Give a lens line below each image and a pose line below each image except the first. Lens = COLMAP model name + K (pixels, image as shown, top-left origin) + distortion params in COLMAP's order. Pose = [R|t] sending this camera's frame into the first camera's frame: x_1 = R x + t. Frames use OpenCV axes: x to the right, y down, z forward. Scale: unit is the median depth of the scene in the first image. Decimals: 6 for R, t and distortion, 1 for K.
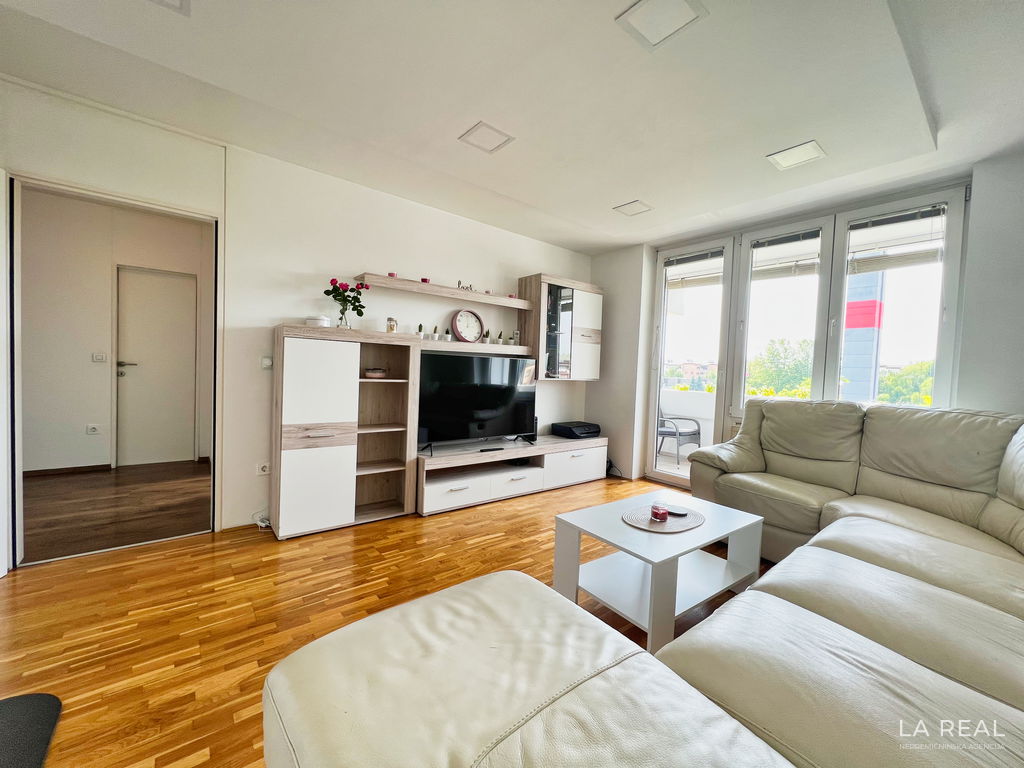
lens RADIAL K [[409.5, 0, 510.4], [0, 409.5, 385.1], [0, 0, 1]] dist [-0.002379, 0.000684]
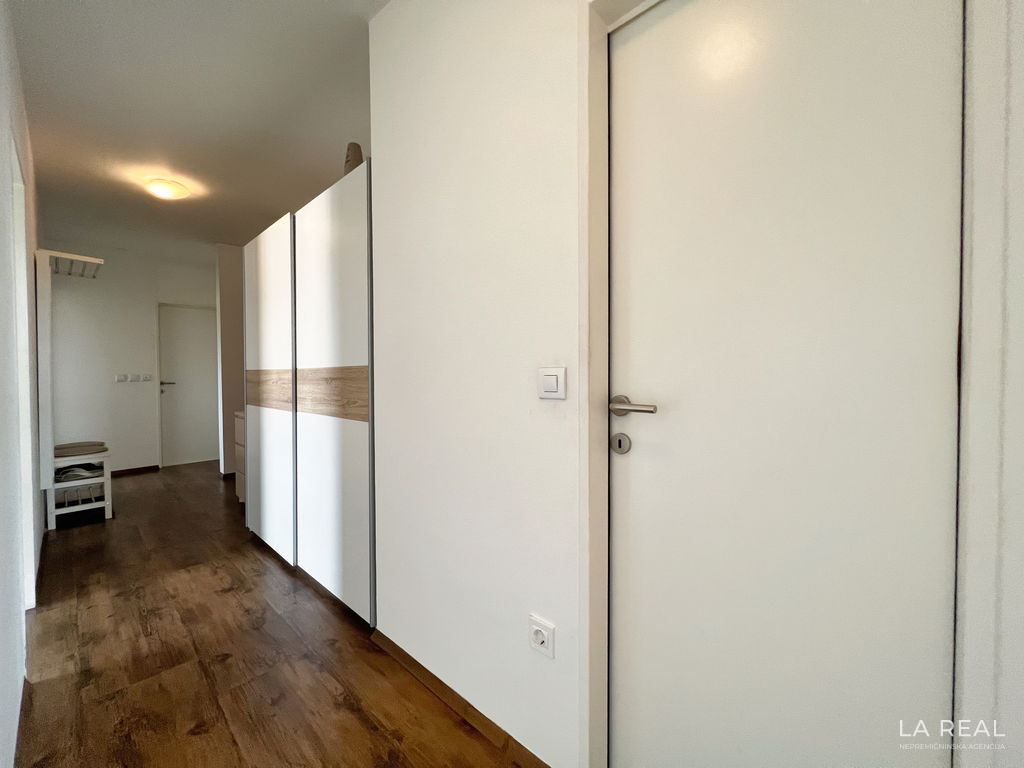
lens RADIAL K [[409.5, 0, 512.2], [0, 409.5, 382.0], [0, 0, 1]] dist [-0.002379, 0.000684]
pose [[0.161403, -0.020212, -0.986682, -0.959716], [-0.029523, 0.999244, -0.025298, -0.077940], [0.986447, 0.033213, 0.160684, 1.206879]]
